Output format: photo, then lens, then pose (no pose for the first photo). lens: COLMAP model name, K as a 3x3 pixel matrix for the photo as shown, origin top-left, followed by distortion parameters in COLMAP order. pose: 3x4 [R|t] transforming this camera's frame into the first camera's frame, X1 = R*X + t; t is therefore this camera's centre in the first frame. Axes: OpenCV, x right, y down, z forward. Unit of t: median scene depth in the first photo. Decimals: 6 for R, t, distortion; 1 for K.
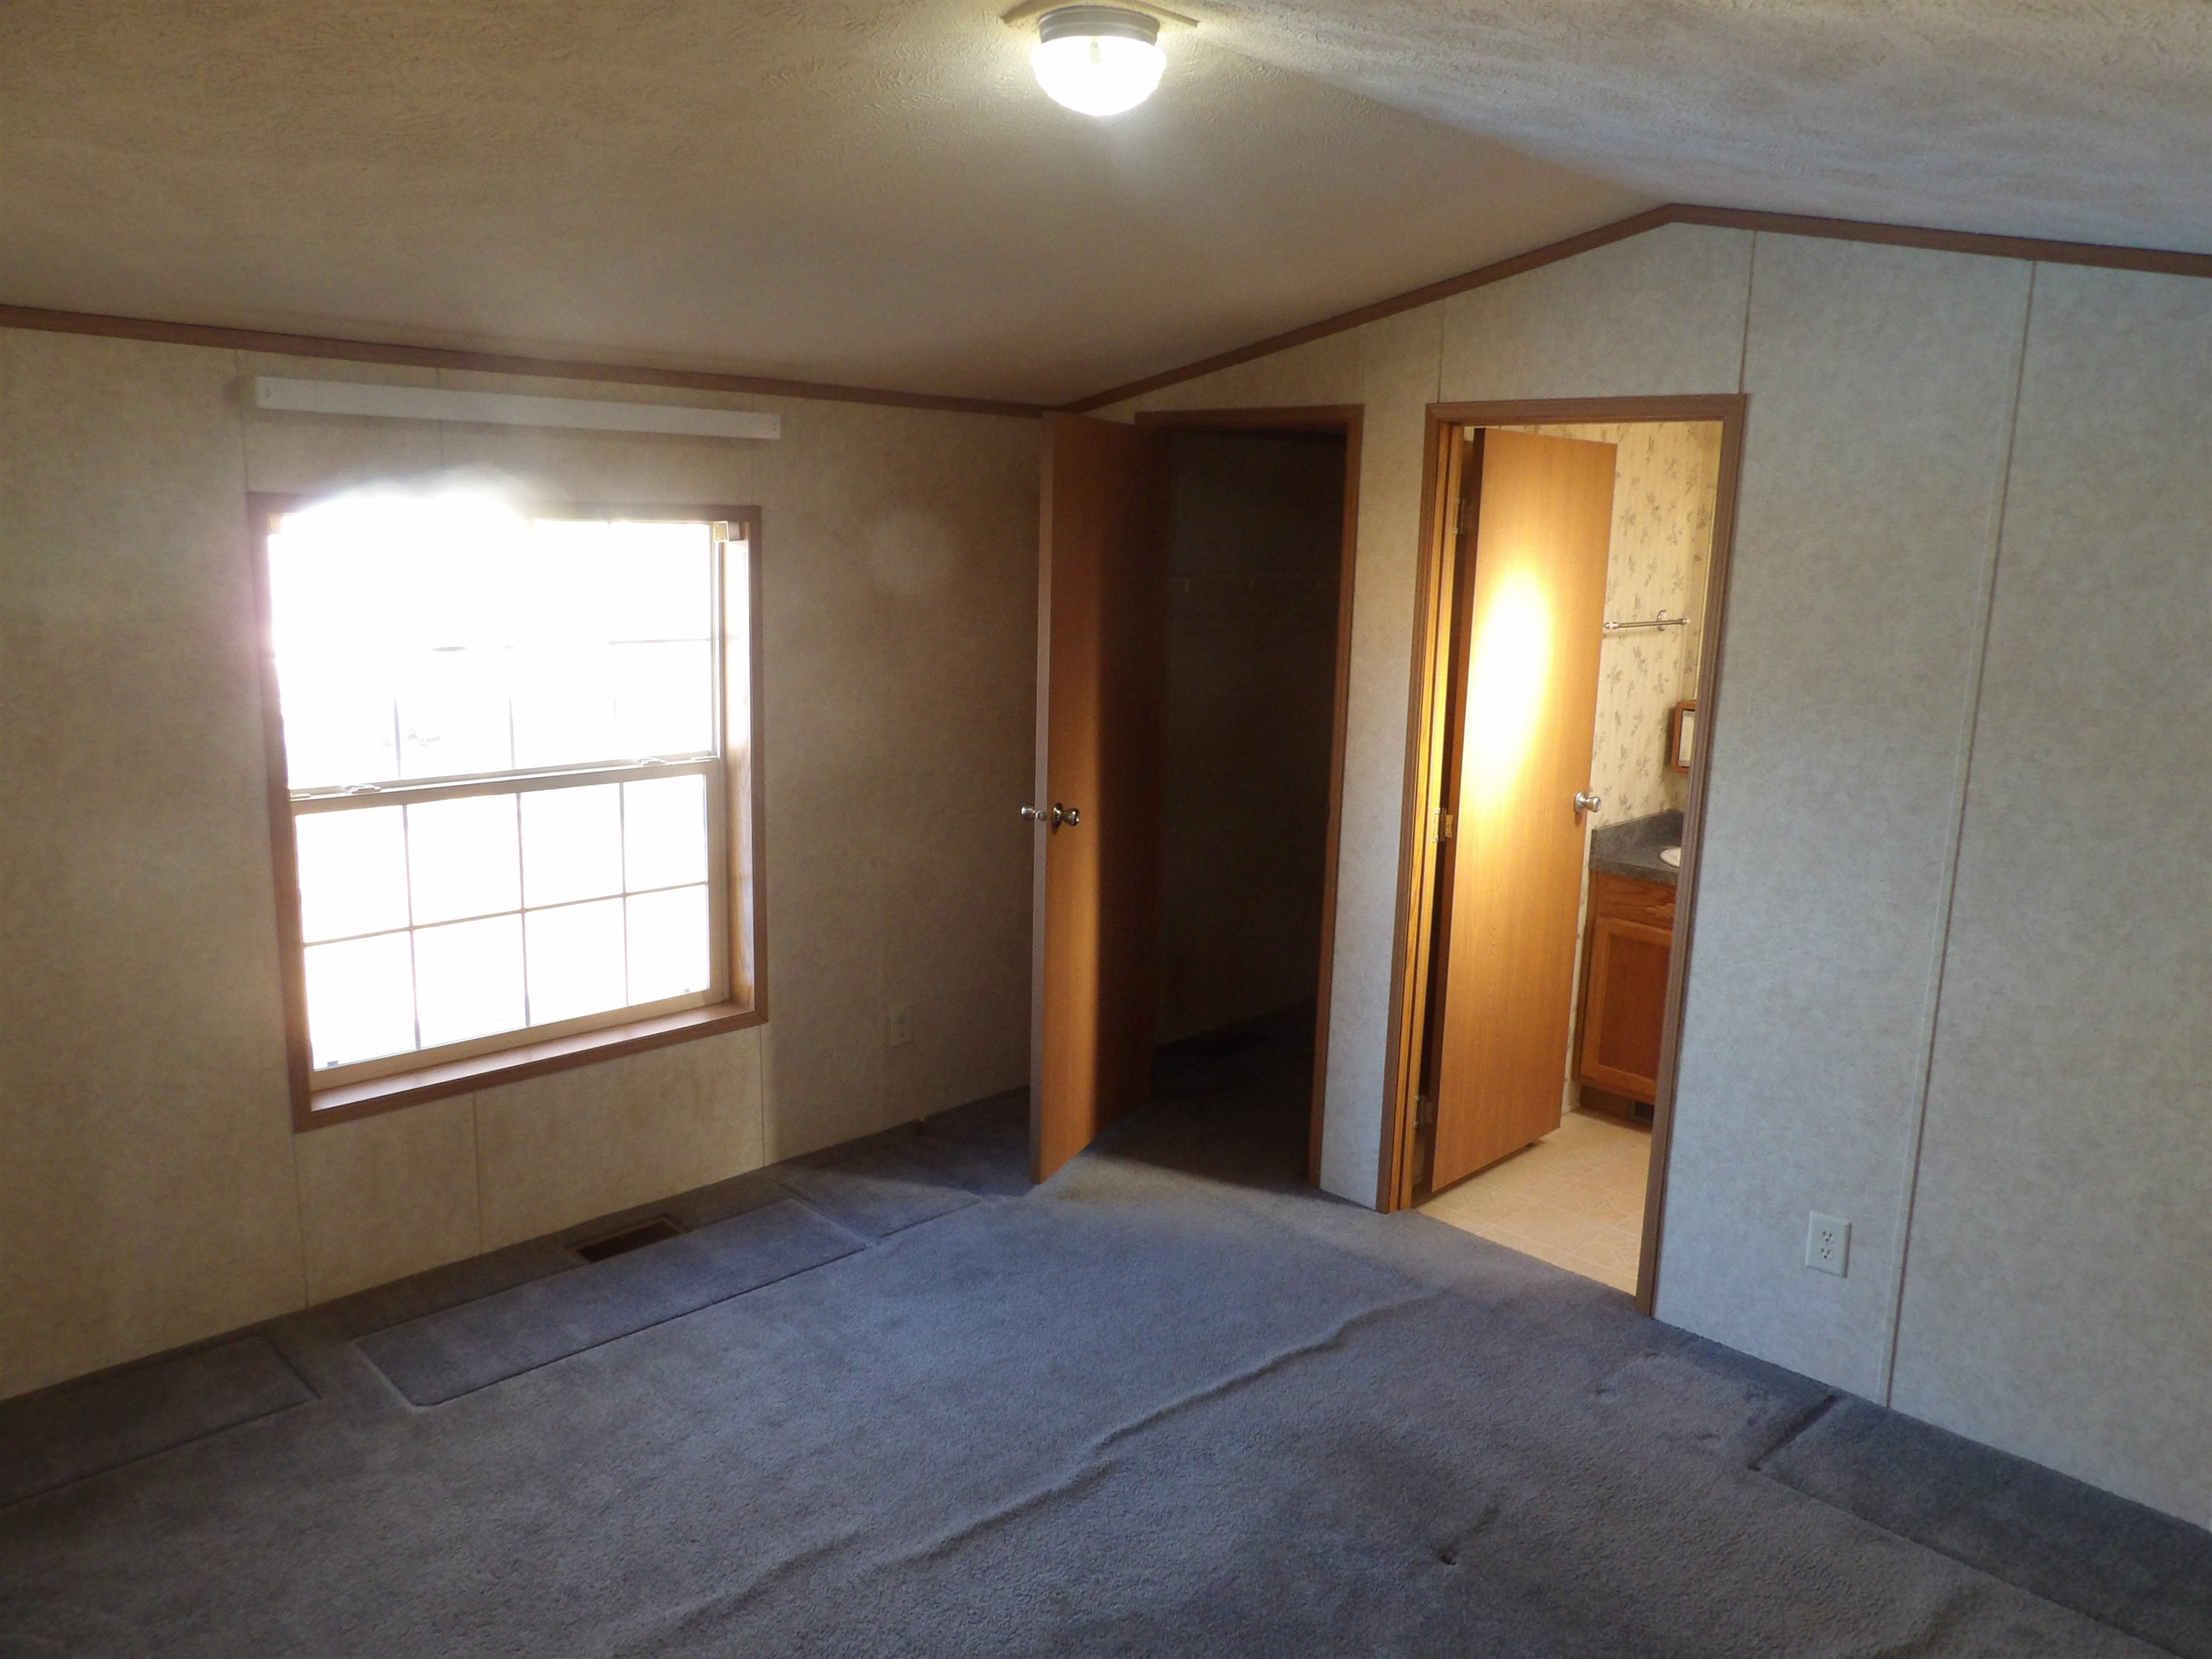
lens RADIAL K [[1590.4, 0, 1113.8], [0, 1590.4, 829.9], [0, 0, 1]] dist [-0.026180, 0.030047]
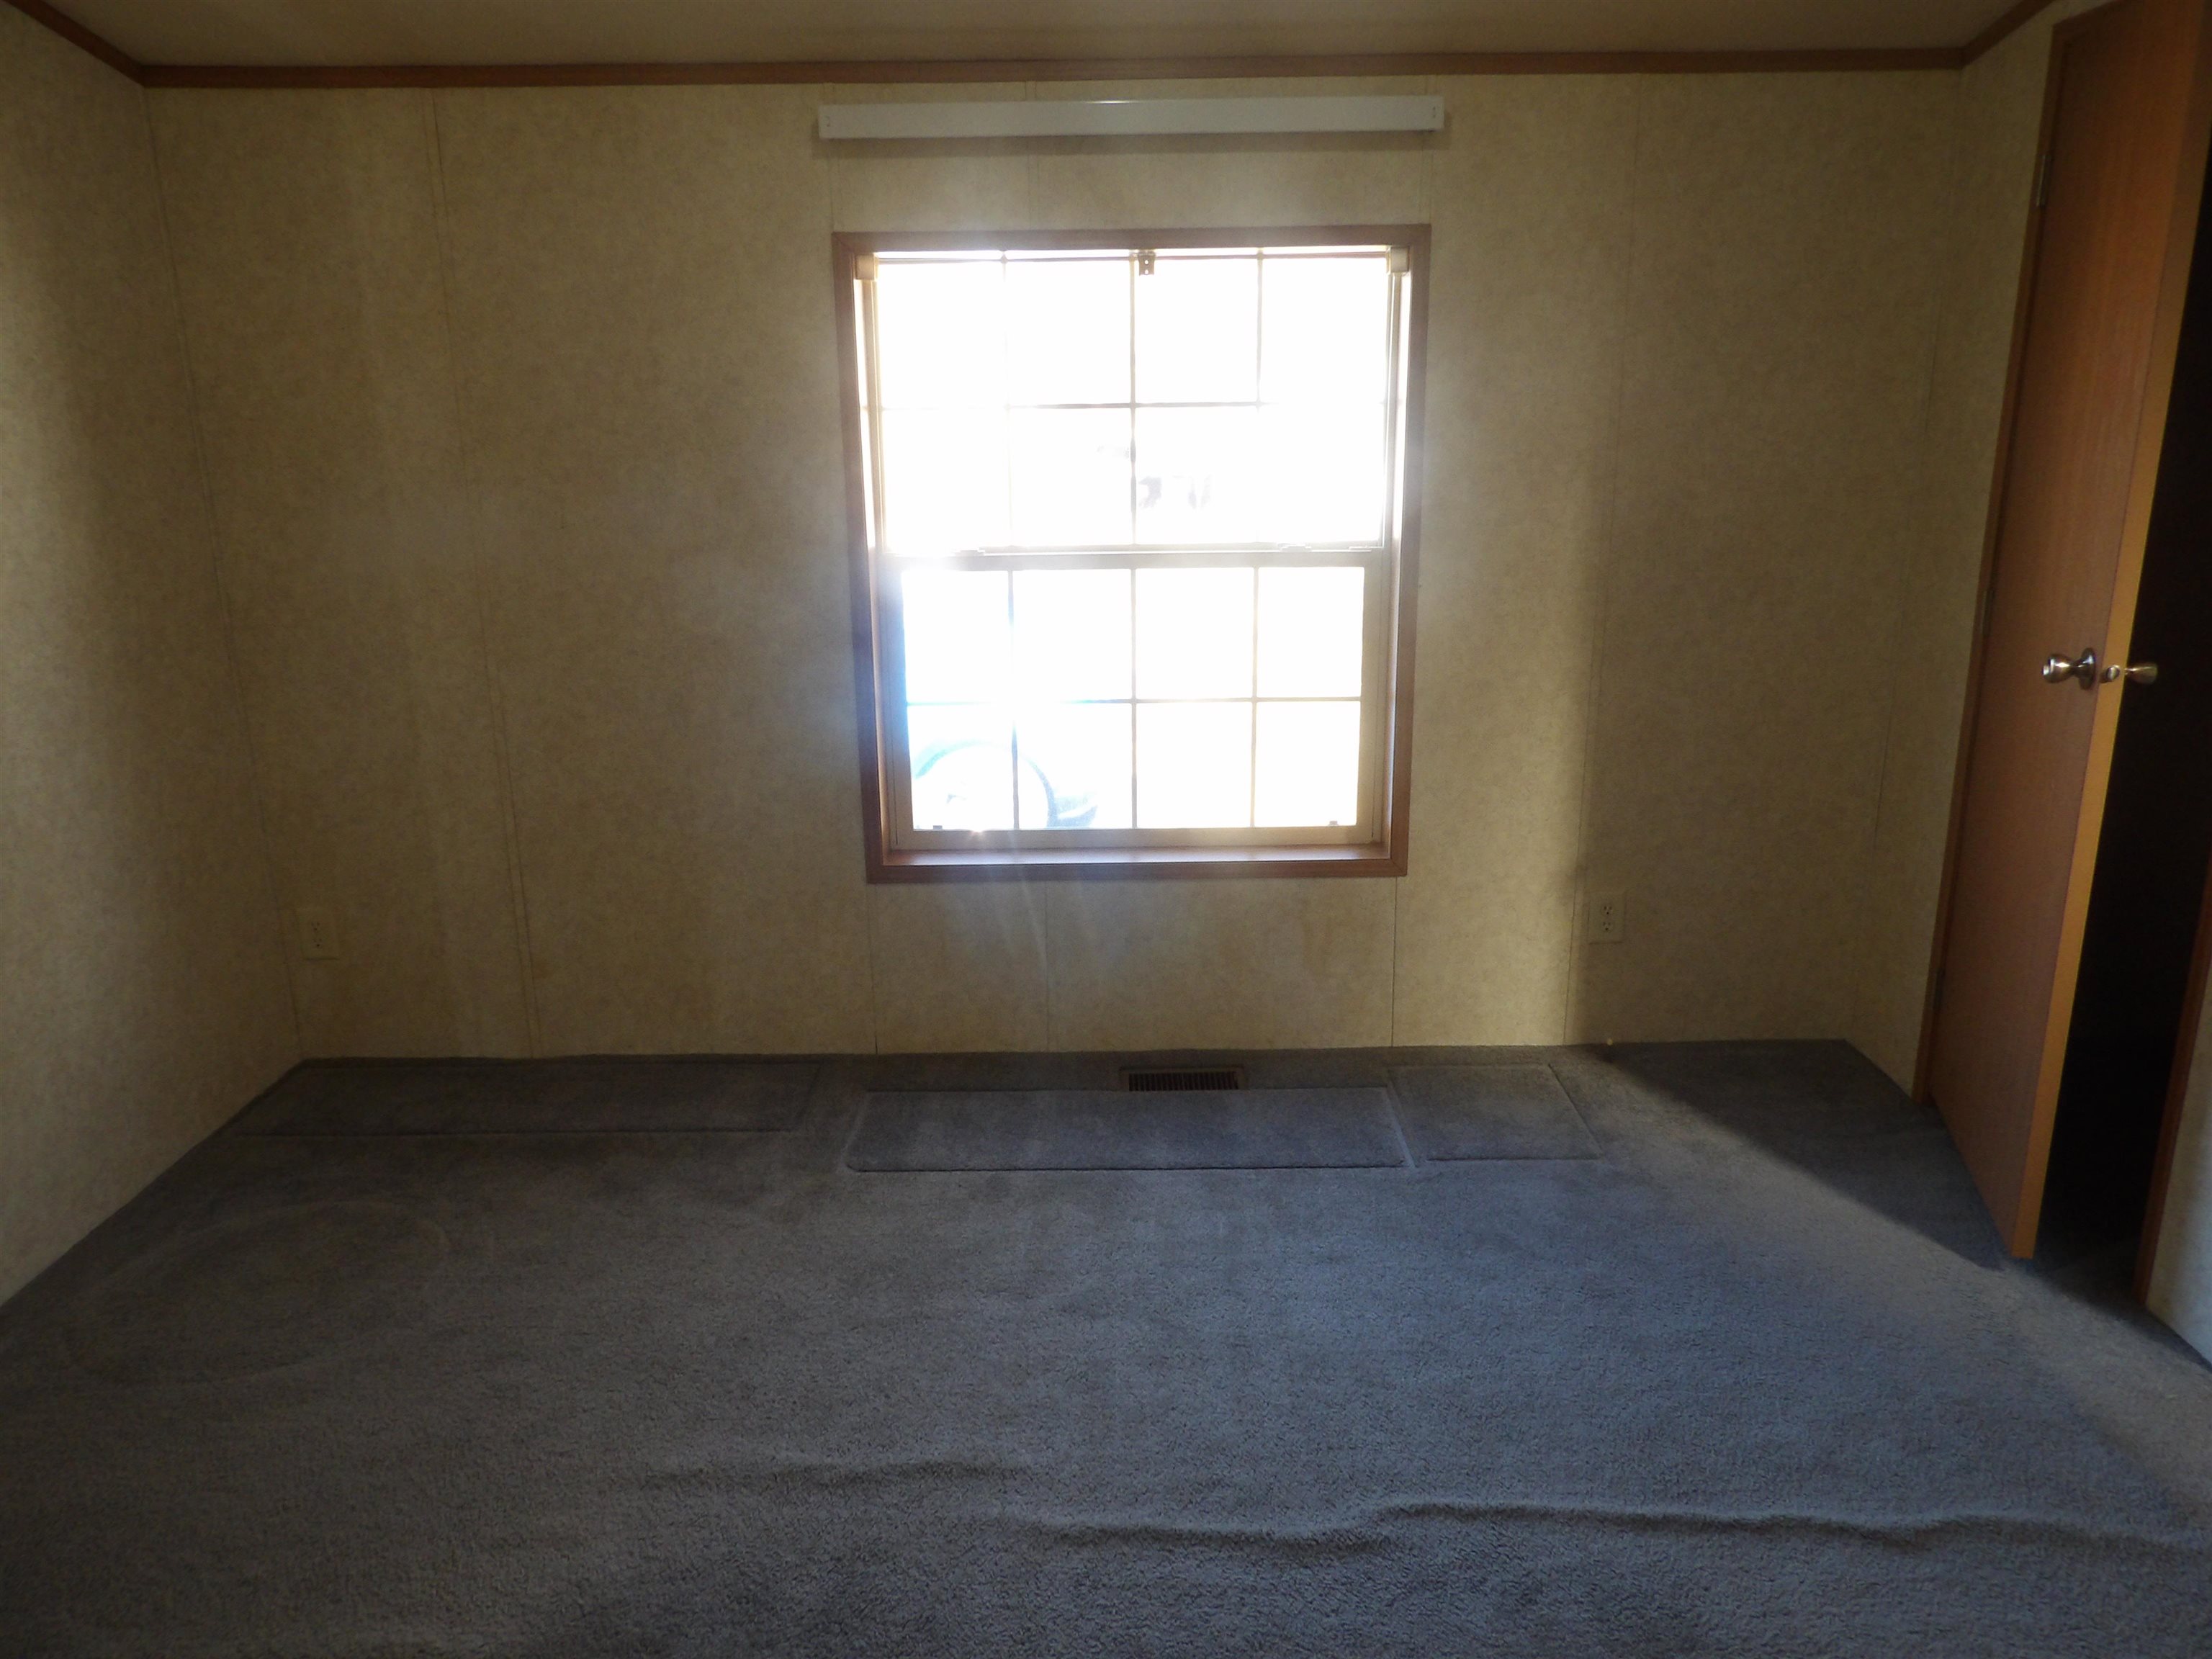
lens RADIAL K [[1590.4, 0, 1115.4], [0, 1590.4, 827.7], [0, 0, 1]] dist [-0.026180, 0.030047]
pose [[0.706238, 0.149442, -0.692022, 0.276618], [-0.104097, 0.988763, 0.107288, 0.027107], [0.700280, -0.003733, 0.713859, 0.346821]]
